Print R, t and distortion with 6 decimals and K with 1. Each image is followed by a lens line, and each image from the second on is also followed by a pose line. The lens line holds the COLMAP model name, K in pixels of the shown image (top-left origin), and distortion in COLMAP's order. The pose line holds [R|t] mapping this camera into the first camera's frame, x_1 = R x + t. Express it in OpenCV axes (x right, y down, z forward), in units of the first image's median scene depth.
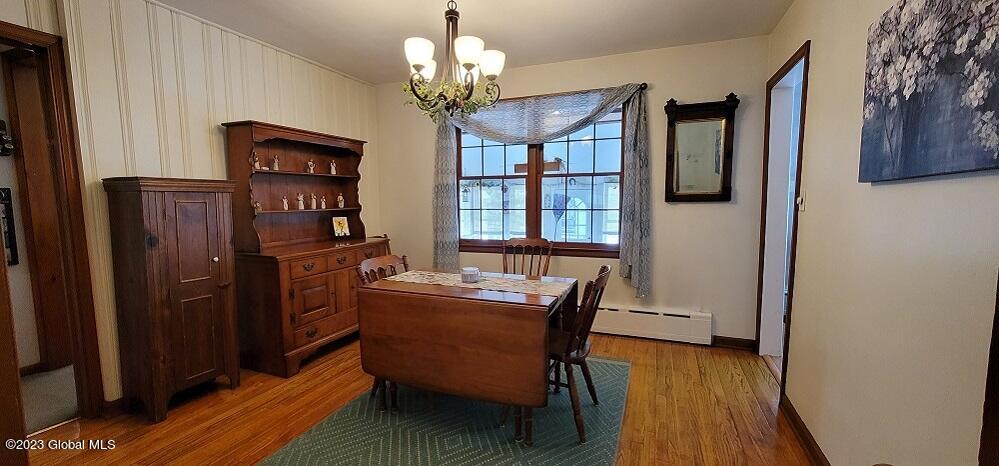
lens RADIAL K [[405.1, 0, 495.6], [0, 405.1, 235.8], [0, 0, 1]] dist [0.000511, -0.000079]
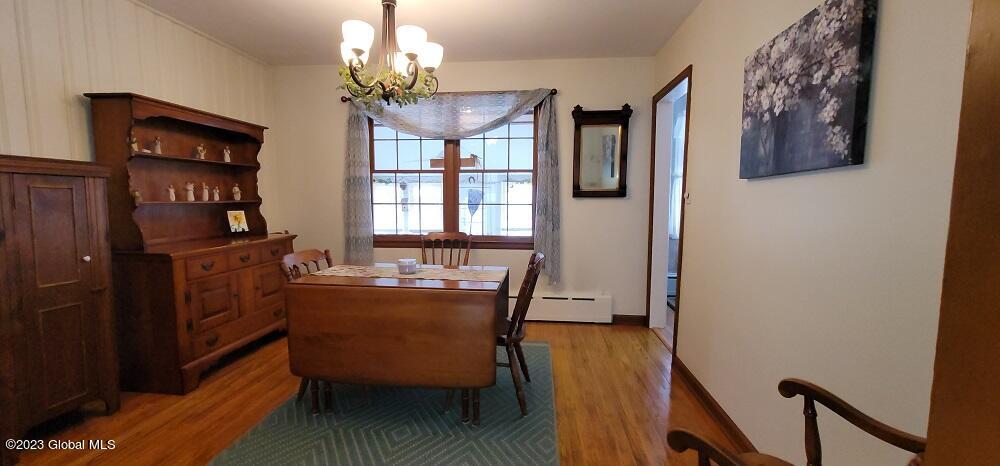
lens RADIAL K [[405.5, 0, 496.1], [0, 405.5, 235.8], [0, 0, 1]] dist [0.000511, -0.000079]
pose [[0.962065, -0.013347, 0.272495, -0.100228], [0.013175, 0.999910, 0.002463, 0.018007], [-0.272504, 0.001220, 0.962154, -0.014050]]
